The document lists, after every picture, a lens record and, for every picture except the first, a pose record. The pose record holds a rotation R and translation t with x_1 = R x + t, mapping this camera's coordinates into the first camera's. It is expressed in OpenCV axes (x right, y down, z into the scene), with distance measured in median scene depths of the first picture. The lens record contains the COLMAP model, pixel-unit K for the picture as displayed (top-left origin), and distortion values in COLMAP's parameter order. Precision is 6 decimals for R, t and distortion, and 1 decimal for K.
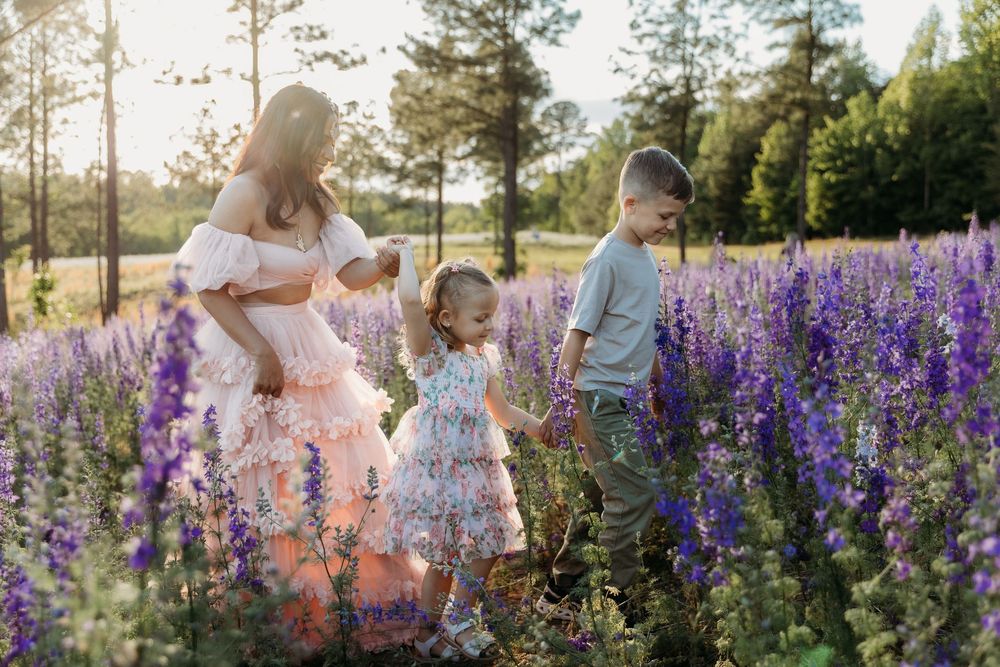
lens RADIAL K [[1171.2, 0, 500.0], [0, 1171.2, 333.5], [0, 0, 1]] dist [-0.008151, -0.003303]
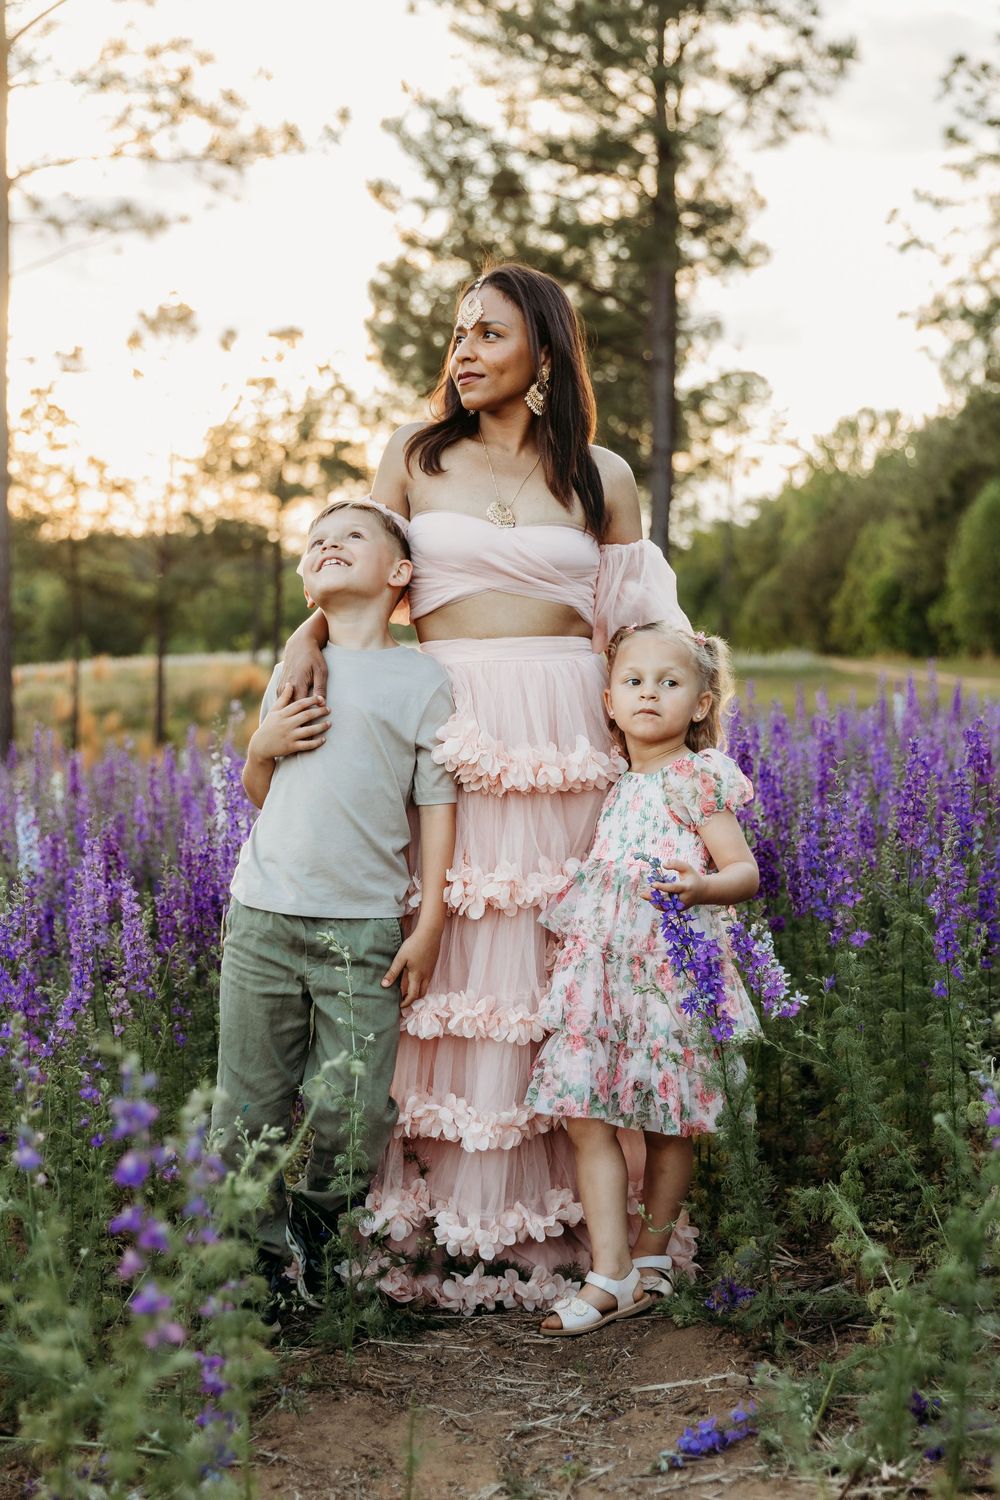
lens RADIAL K [[2154.5, 0, 500.0], [0, 2154.5, 750.0], [0, 0, 1]] dist [0.006273, 0.005577]
pose [[0.998963, 0.026356, -0.037126, -0.012983], [-0.027970, 0.998655, -0.043667, -0.006126], [0.035926, 0.044660, 0.998356, 0.232425]]
